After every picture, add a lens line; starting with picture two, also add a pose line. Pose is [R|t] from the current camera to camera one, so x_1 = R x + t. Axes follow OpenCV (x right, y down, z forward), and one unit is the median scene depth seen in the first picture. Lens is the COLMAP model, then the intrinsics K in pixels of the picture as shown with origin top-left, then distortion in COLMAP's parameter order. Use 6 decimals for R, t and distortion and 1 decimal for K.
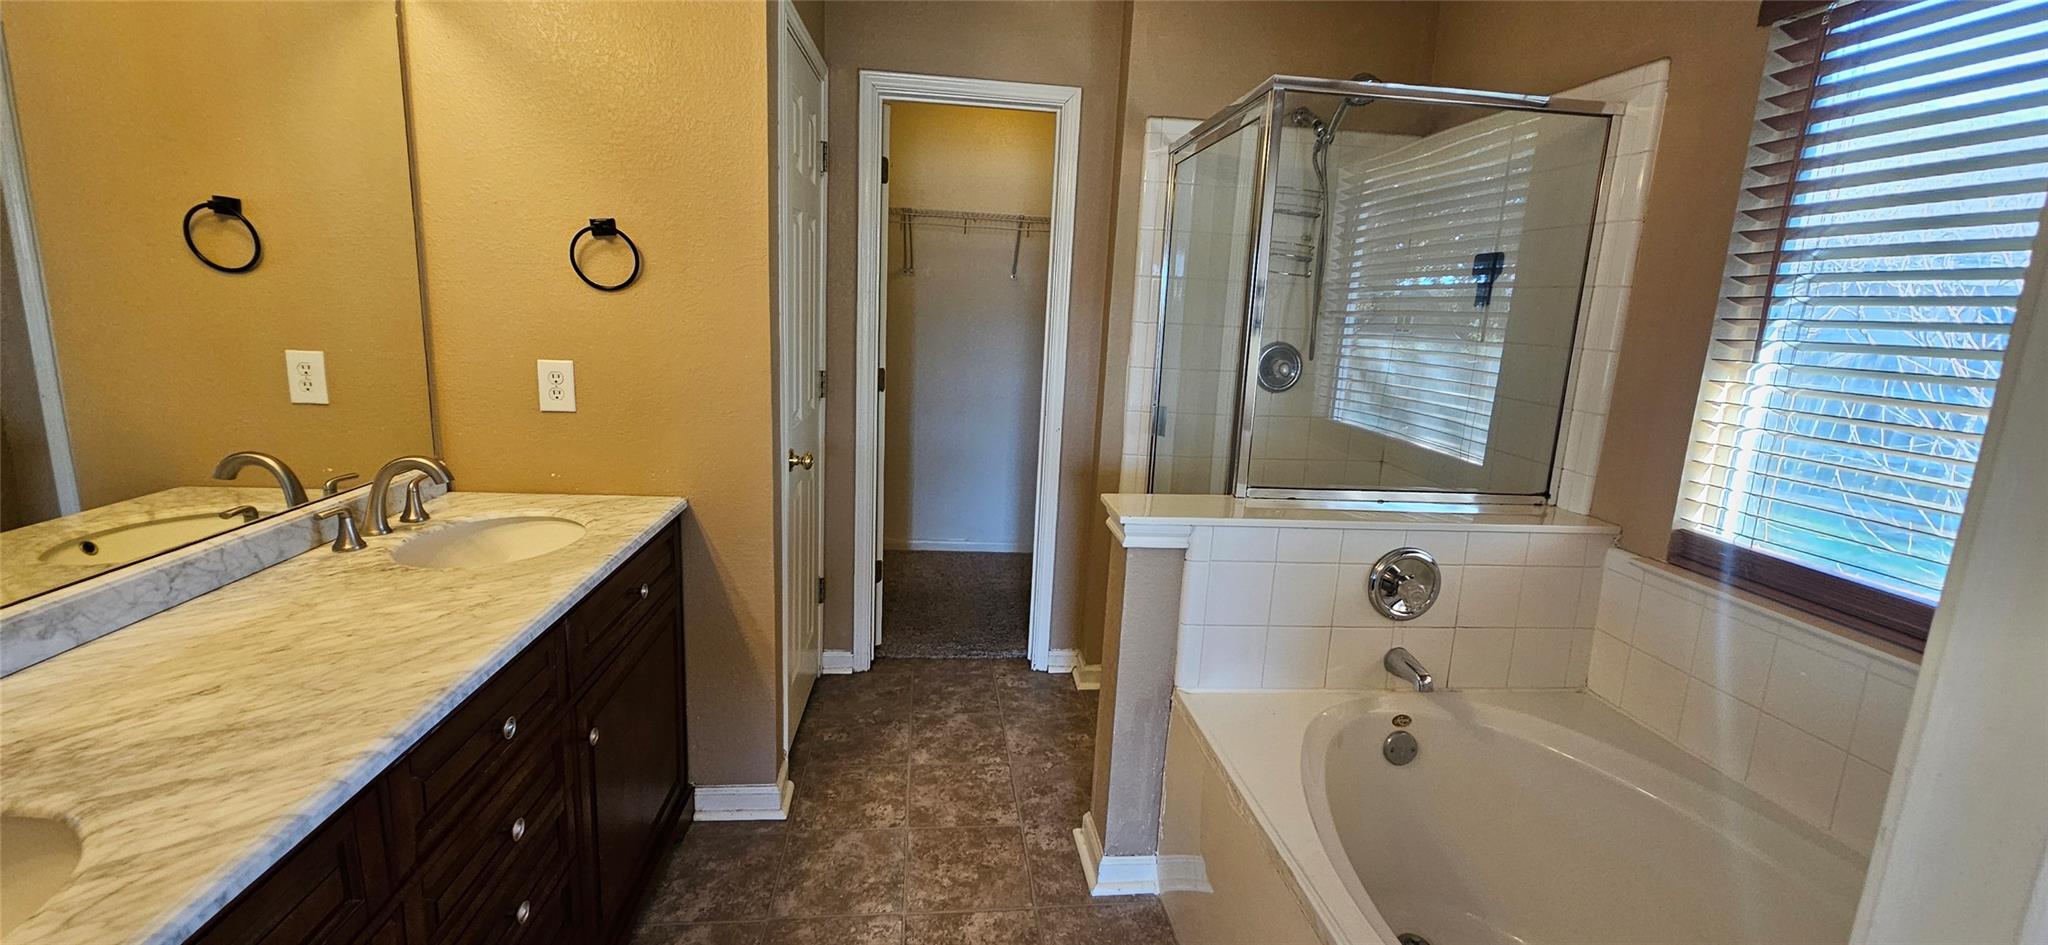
lens RADIAL K [[829.8, 0, 1019.9], [0, 829.8, 454.9], [0, 0, 1]] dist [0.004194, -0.001528]
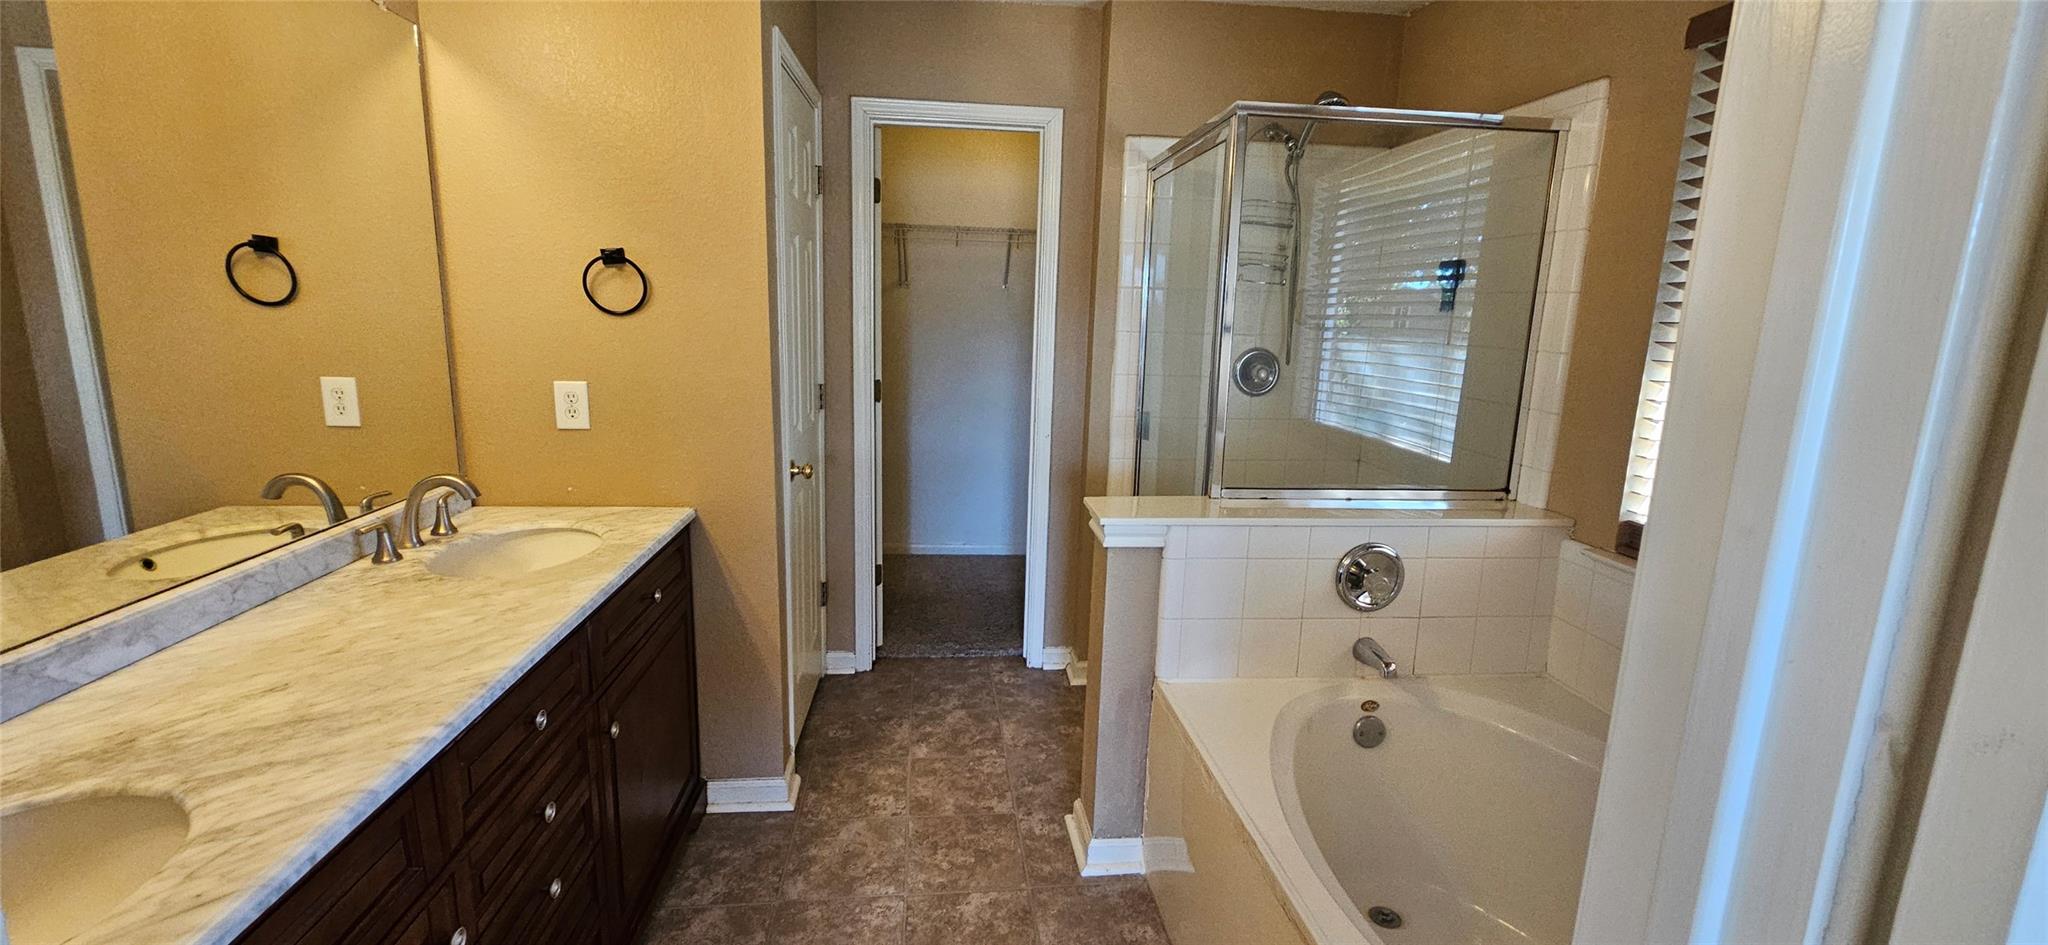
lens RADIAL K [[829.8, 0, 1011.2], [0, 829.8, 454.3], [0, 0, 1]] dist [0.004194, -0.001528]
pose [[0.999731, -0.019103, -0.013123, 0.019082], [0.019045, 0.999808, -0.004507, -0.004559], [0.013207, 0.004256, 0.999904, -0.058859]]
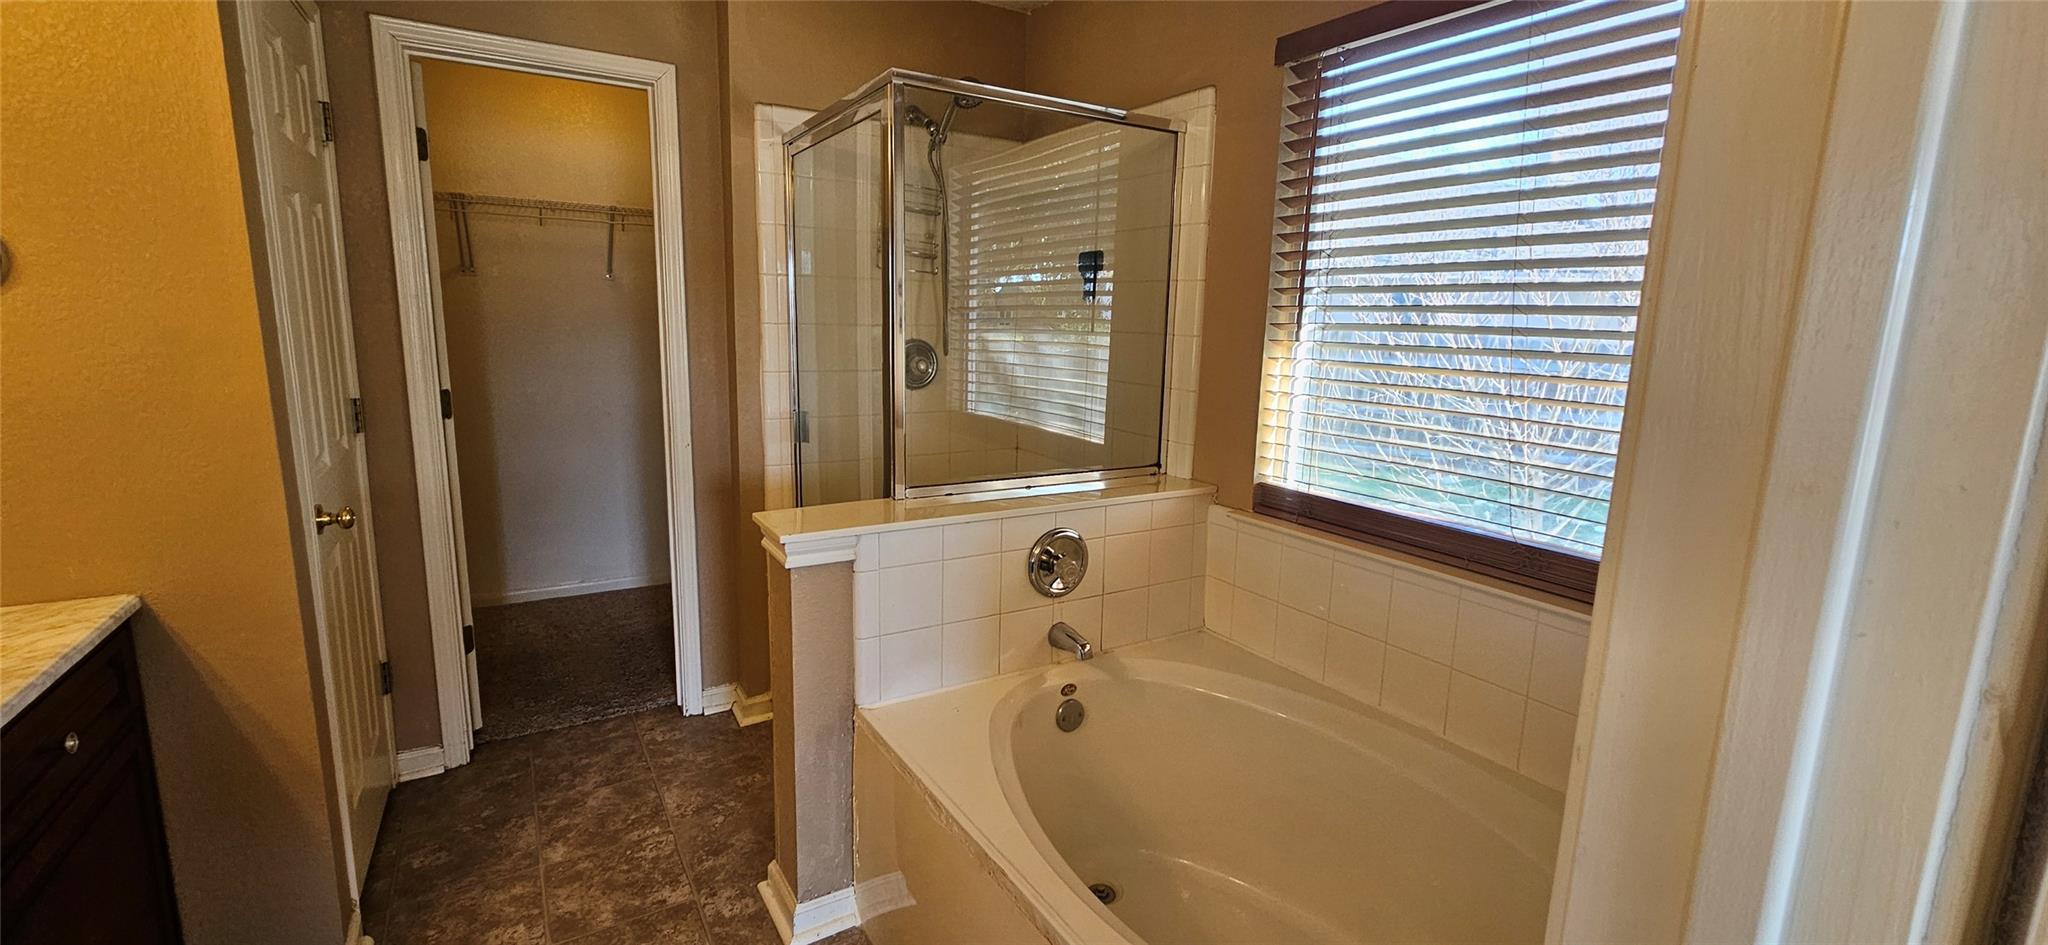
lens RADIAL K [[829.8, 0, 1014.1], [0, 829.8, 456.7], [0, 0, 1]] dist [0.004194, -0.001528]
pose [[0.902488, -0.098047, 0.419407, -0.018236], [0.096725, 0.995010, 0.024475, -0.009072], [-0.419714, 0.018479, 0.907468, 0.050533]]
